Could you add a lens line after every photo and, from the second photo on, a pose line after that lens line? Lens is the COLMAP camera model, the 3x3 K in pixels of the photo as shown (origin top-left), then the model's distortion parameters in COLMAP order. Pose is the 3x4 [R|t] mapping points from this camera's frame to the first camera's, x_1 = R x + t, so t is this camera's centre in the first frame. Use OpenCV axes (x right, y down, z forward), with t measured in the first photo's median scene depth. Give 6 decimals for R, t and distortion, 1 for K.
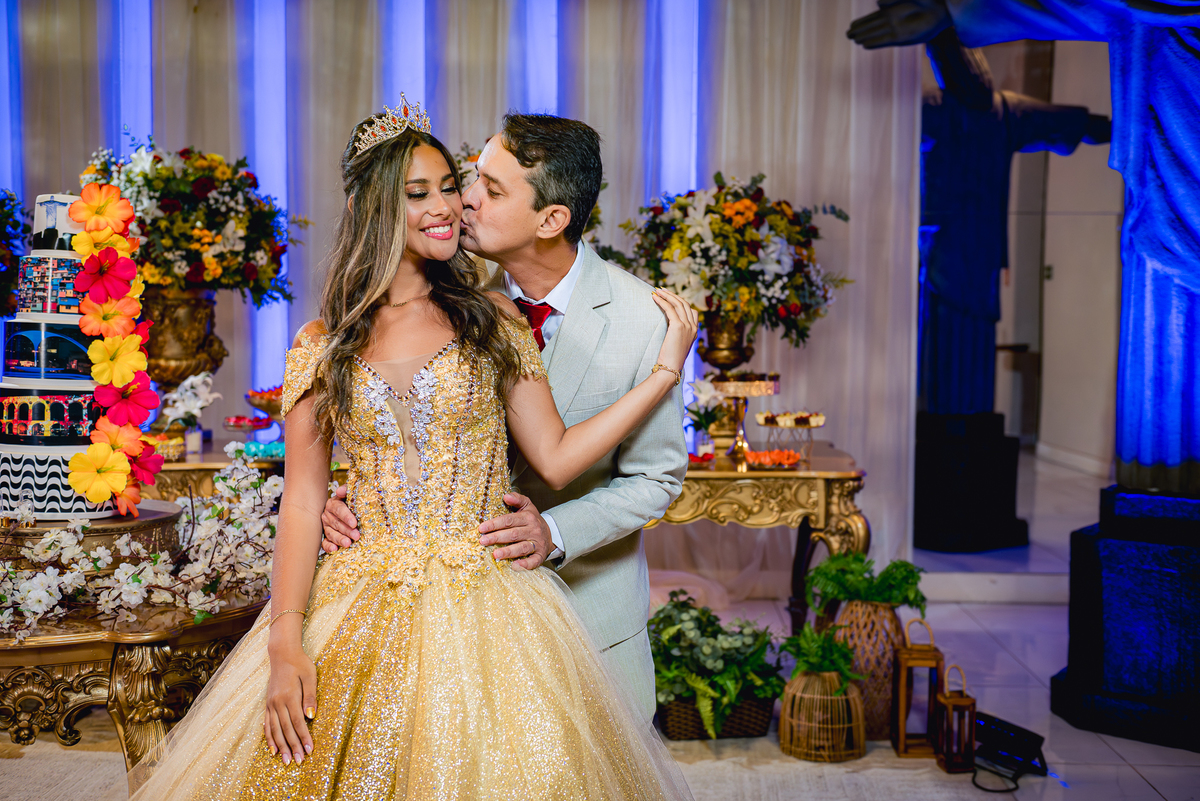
lens RADIAL K [[1364.0, 0, 600.0], [0, 1364.0, 400.5], [0, 0, 1]] dist [-0.001135, 0.018318]
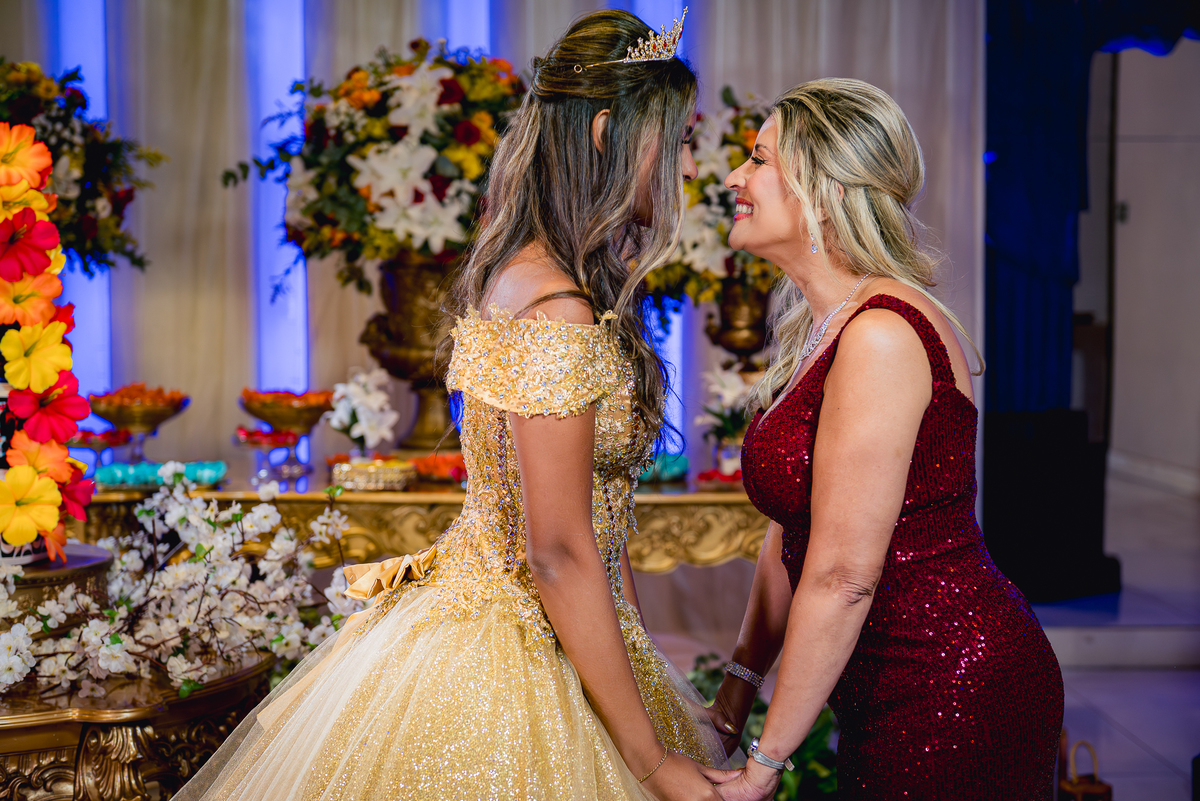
lens RADIAL K [[2024.4, 0, 600.0], [0, 2024.4, 400.5], [0, 0, 1]] dist [-0.020178, 0.149941]
pose [[0.996448, -0.013324, 0.083148, -0.087179], [0.013233, 0.999911, 0.001640, -0.001800], [-0.083163, -0.000534, 0.996536, -0.091772]]
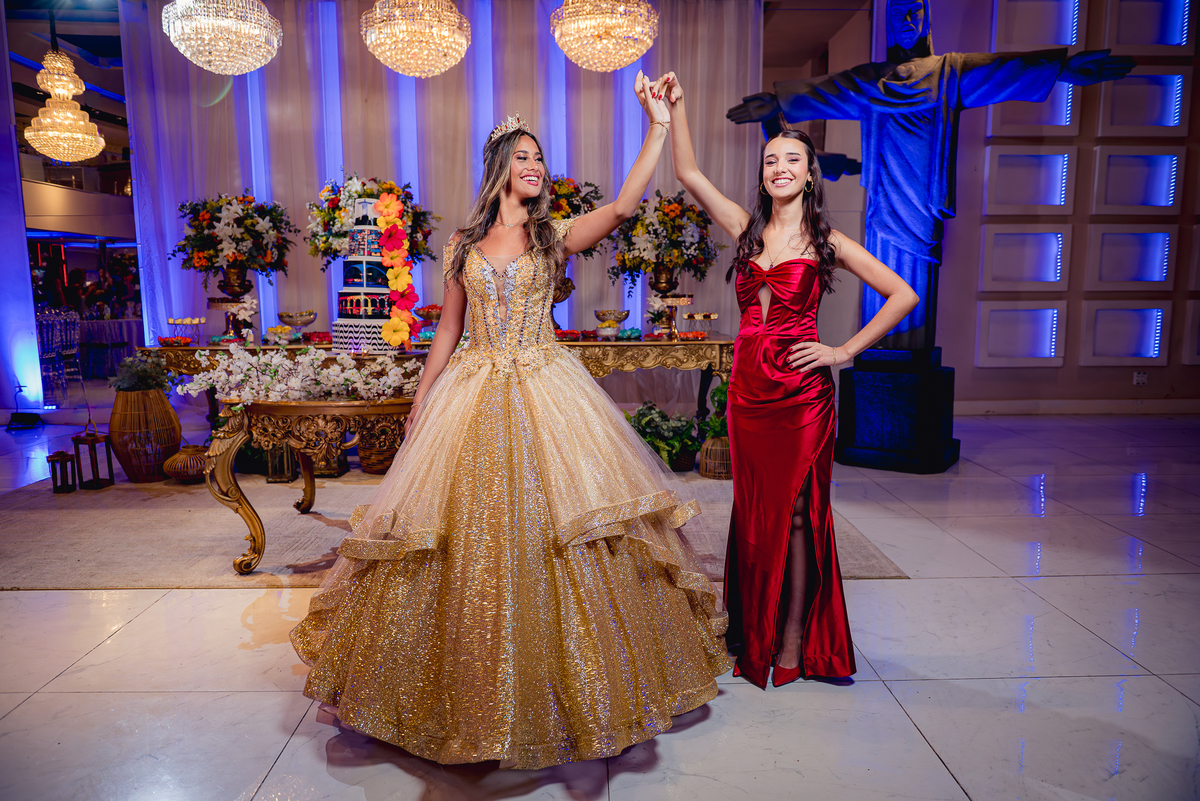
lens RADIAL K [[821.7, 0, 600.0], [0, 821.7, 400.5], [0, 0, 1]] dist [-0.002087, -0.001945]
pose [[0.998011, -0.020588, 0.059578, -0.080183], [0.015868, 0.996776, 0.078644, 0.040329], [-0.061005, -0.077542, 0.995121, -0.186502]]
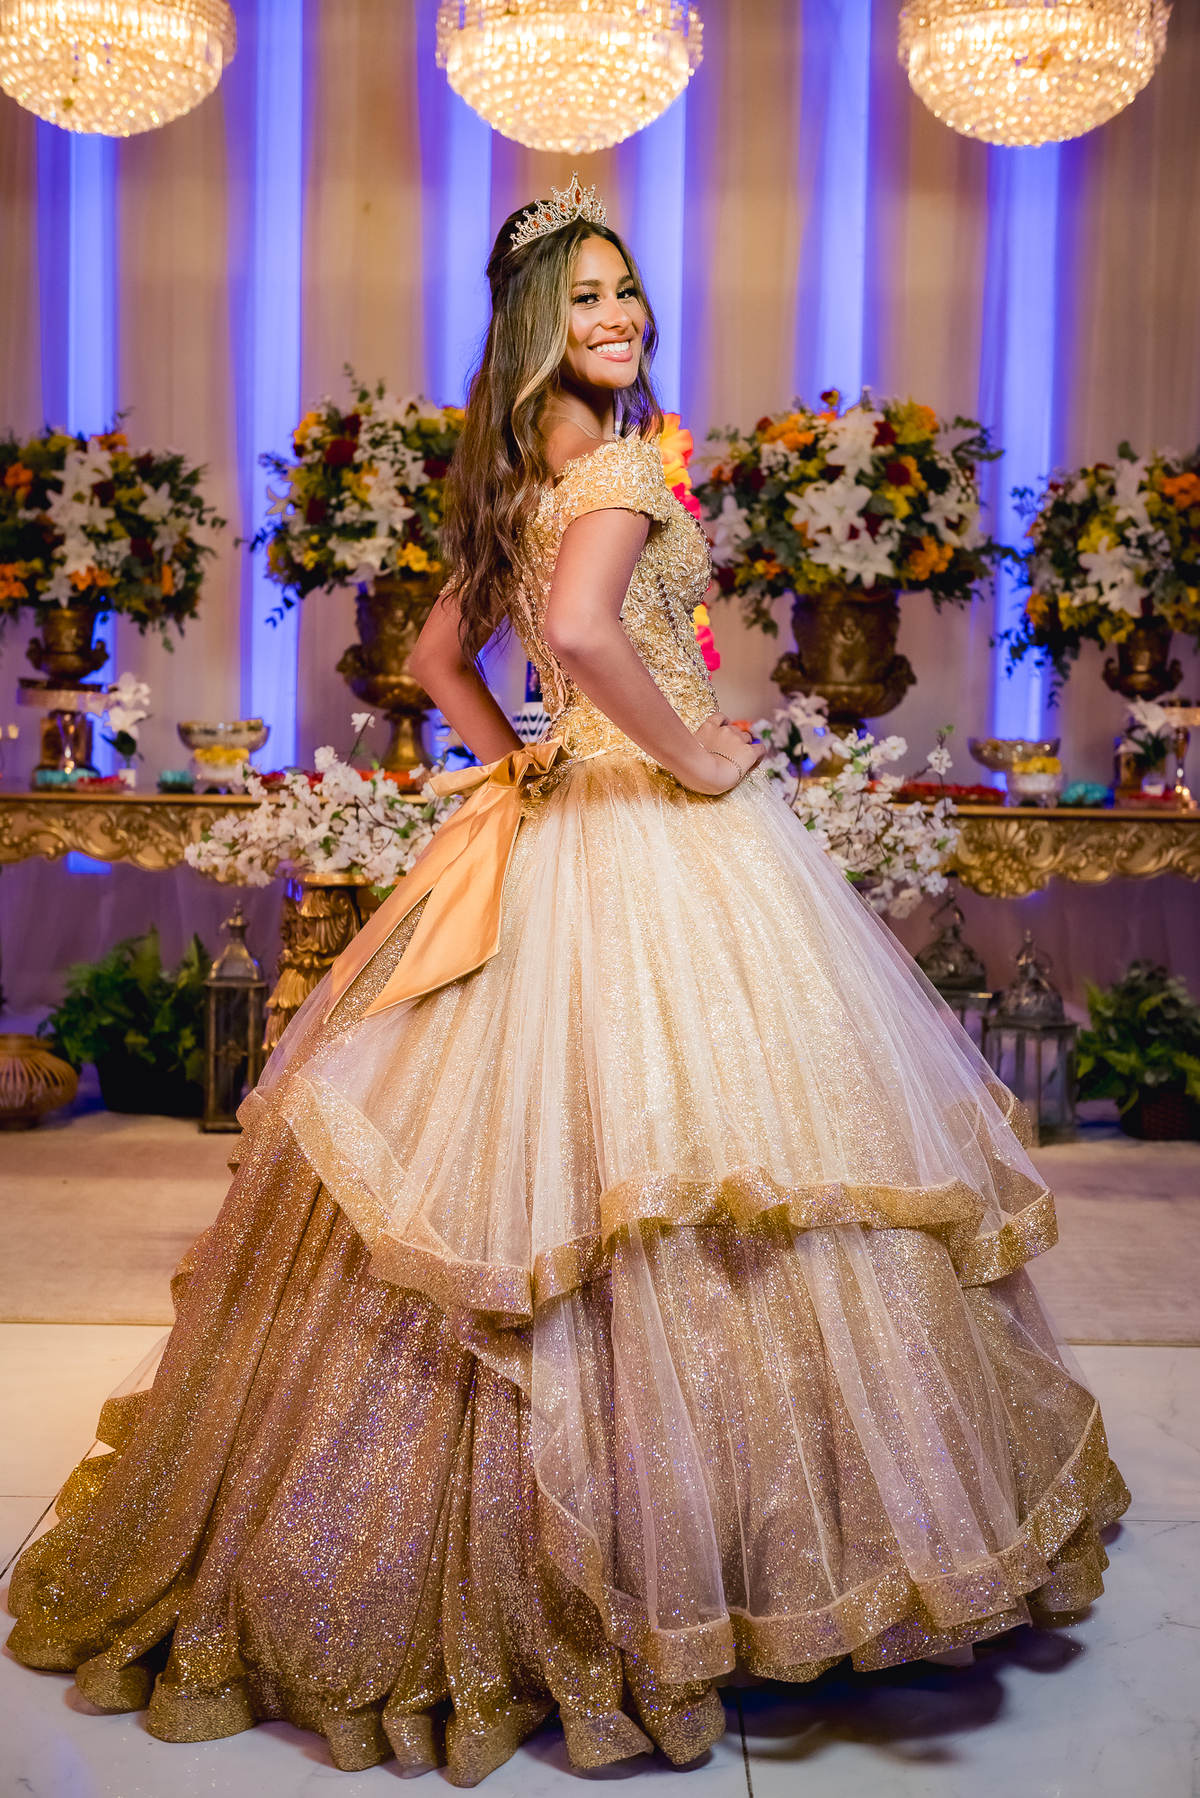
lens RADIAL K [[2279.9, 0, 600.0], [0, 2279.9, 899.0], [0, 0, 1]] dist [0.014264, -0.011438]
pose [[0.999115, 0.009934, 0.040873, -0.297603], [-0.010335, 0.999900, 0.009632, 0.090134], [-0.040773, -0.010046, 0.999118, -0.296773]]
